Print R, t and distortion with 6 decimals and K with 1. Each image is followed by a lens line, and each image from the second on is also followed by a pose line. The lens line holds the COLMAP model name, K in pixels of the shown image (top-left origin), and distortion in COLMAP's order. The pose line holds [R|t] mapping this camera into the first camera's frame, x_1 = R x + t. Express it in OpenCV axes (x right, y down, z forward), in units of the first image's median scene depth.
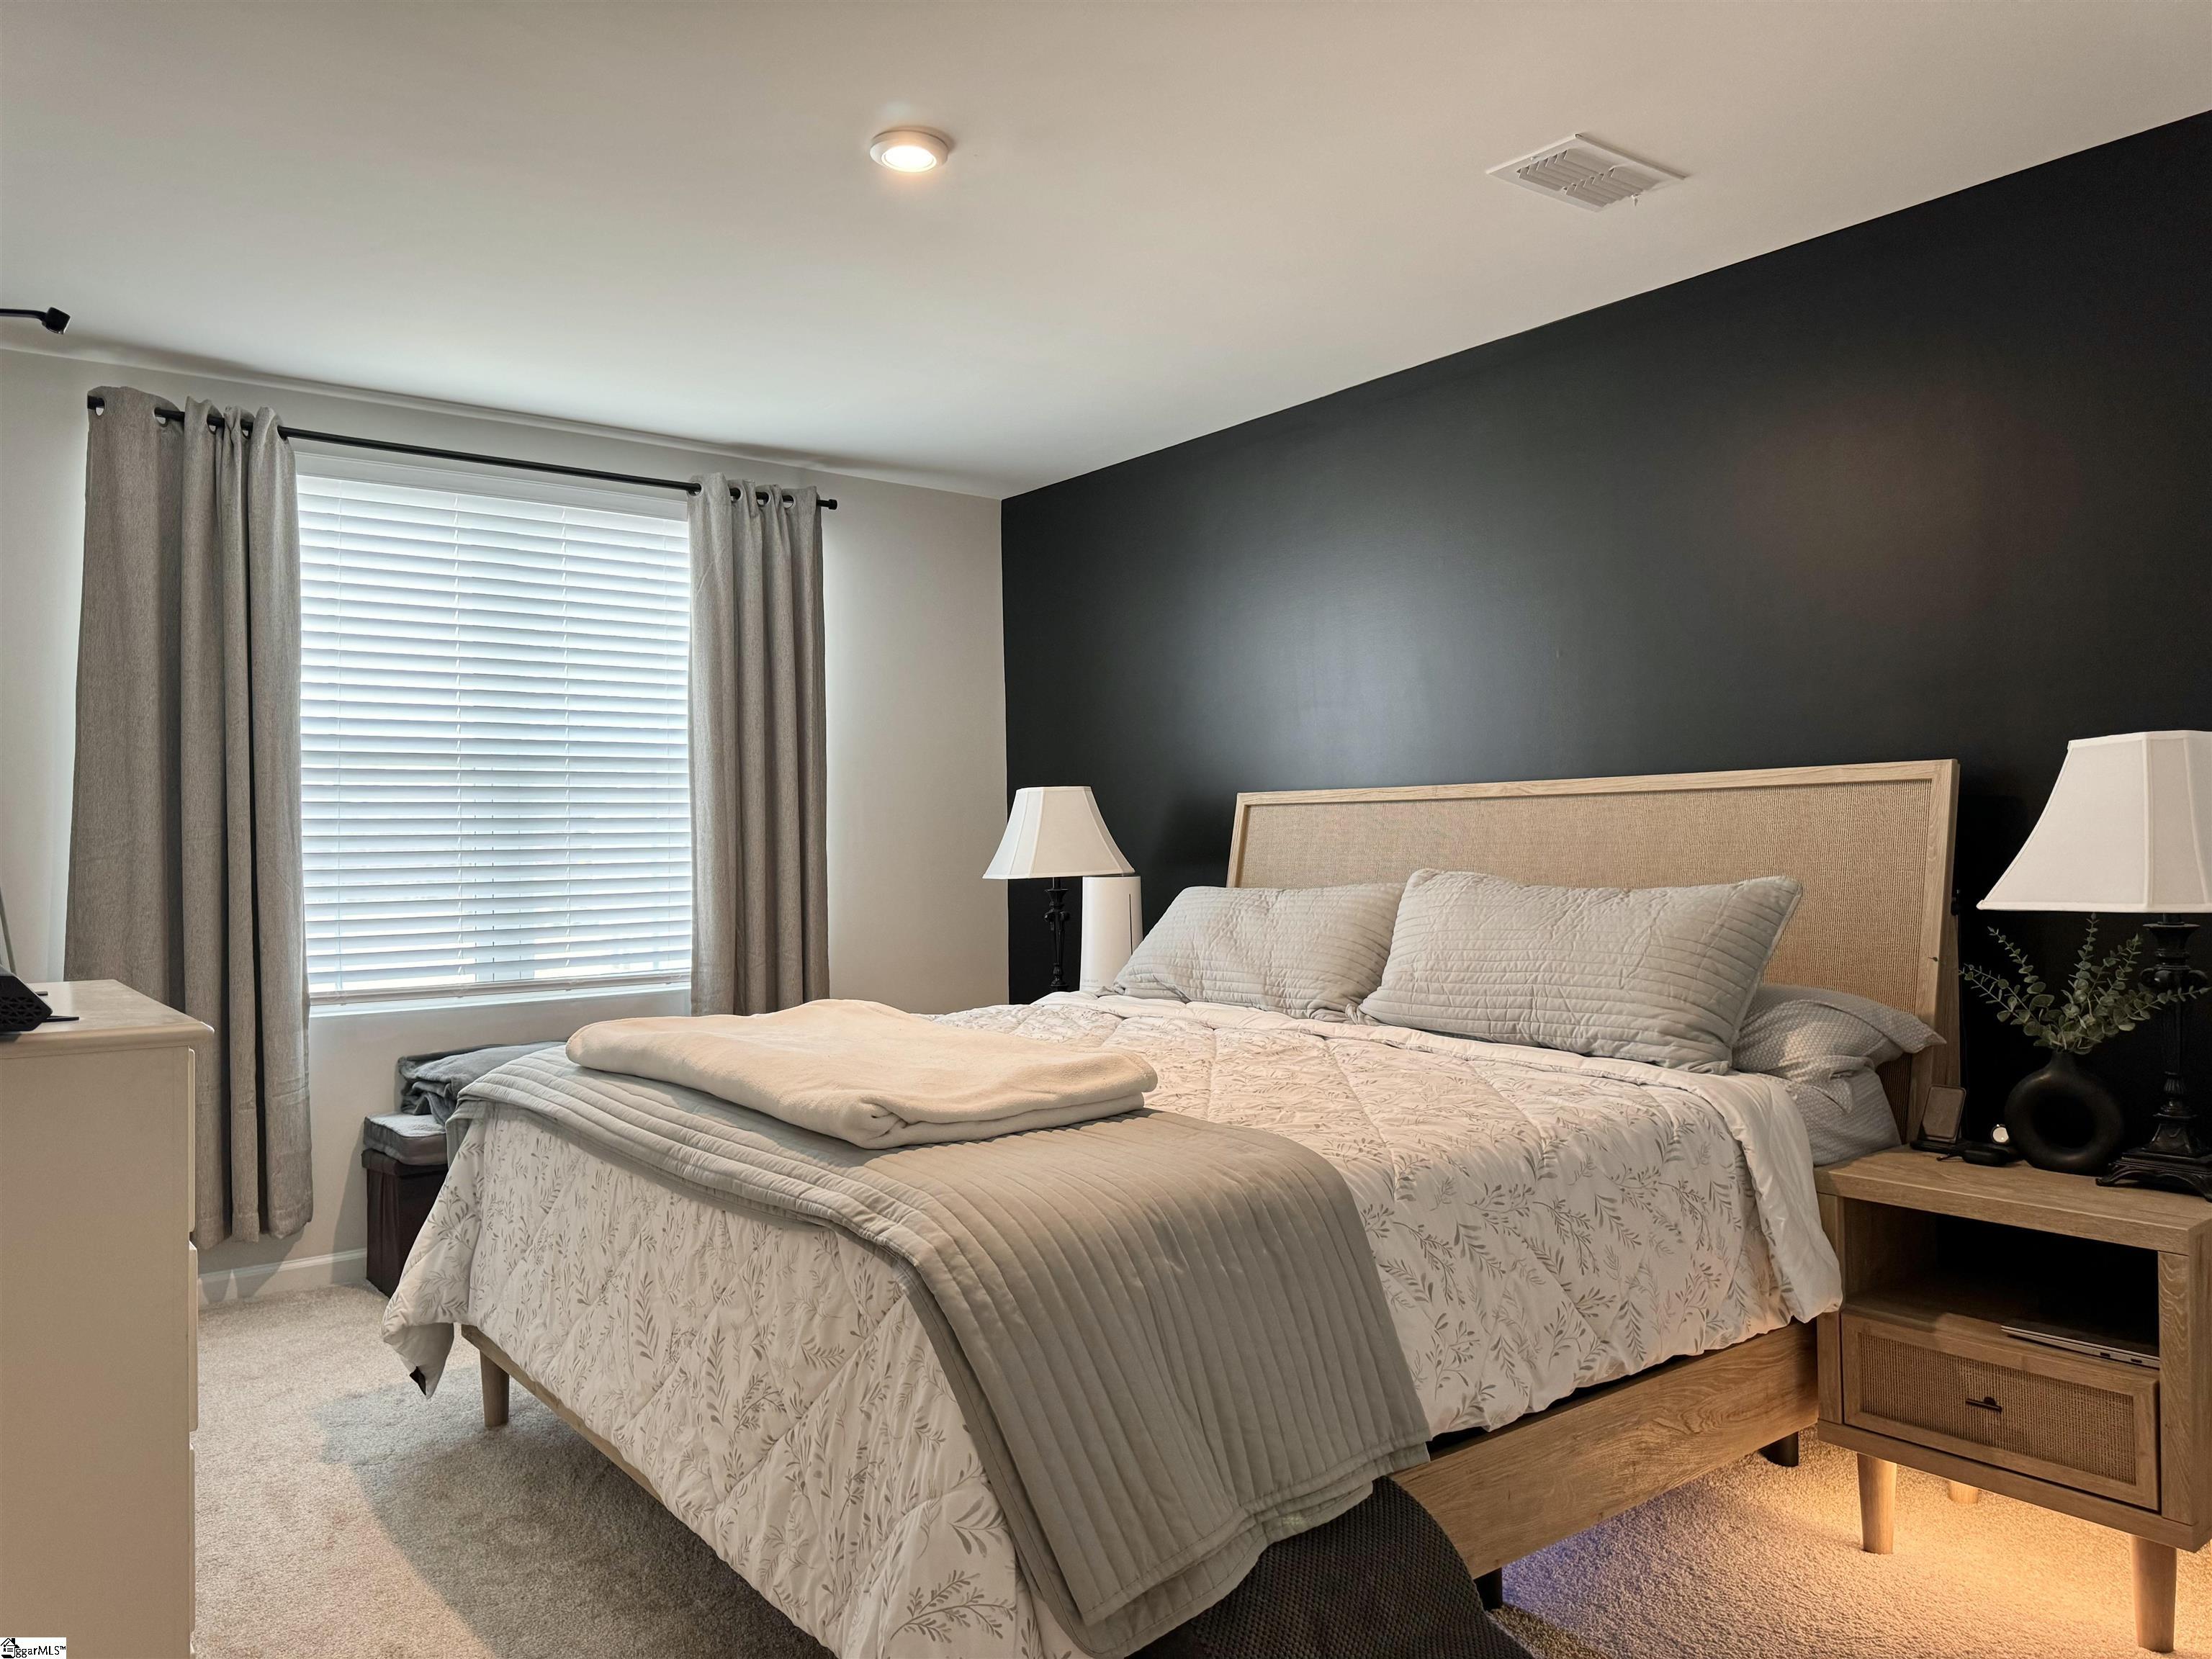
lens RADIAL K [[1530.4, 0, 1110.8], [0, 1530.4, 836.8], [0, 0, 1]] dist [0.065889, -0.073732]
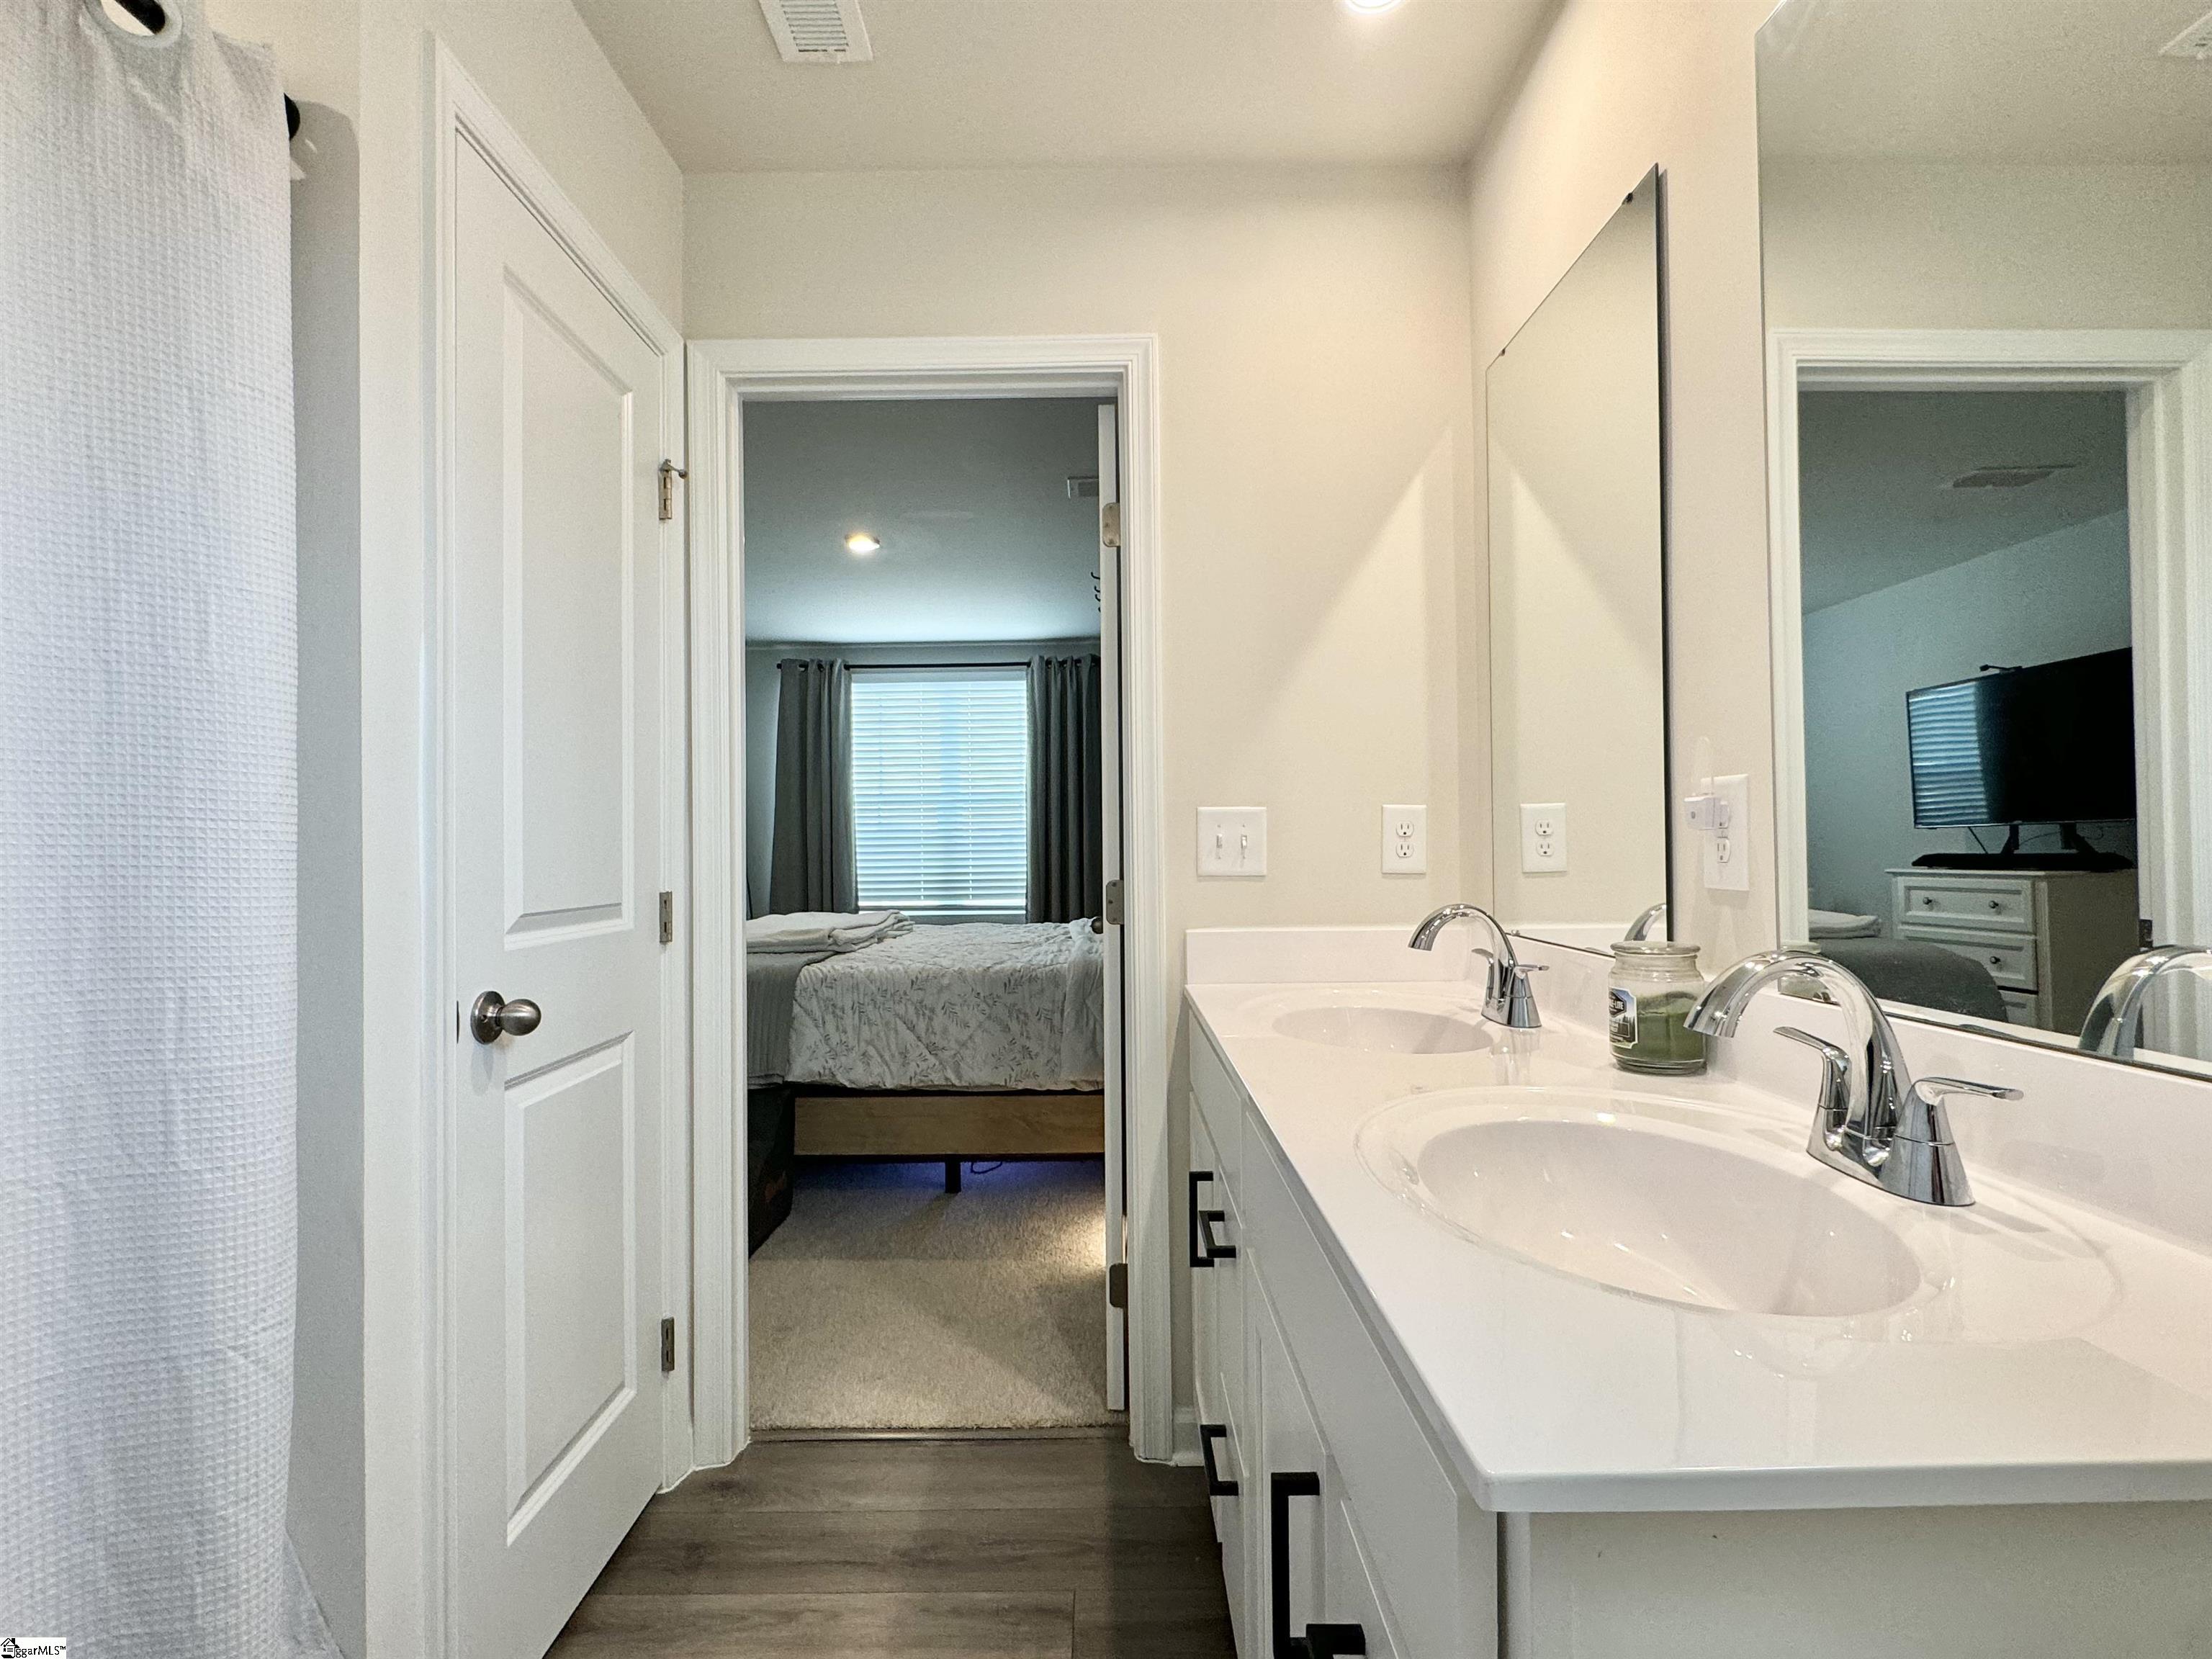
lens RADIAL K [[1040.3, 0, 1102.2], [0, 1040.3, 835.9], [0, 0, 1]] dist [-0.001099, -0.000701]
pose [[0.784765, -0.002447, -0.619788, 0.746040], [-0.001470, 0.999982, -0.005811, 0.006179], [0.619791, 0.005471, 0.784748, 0.000191]]
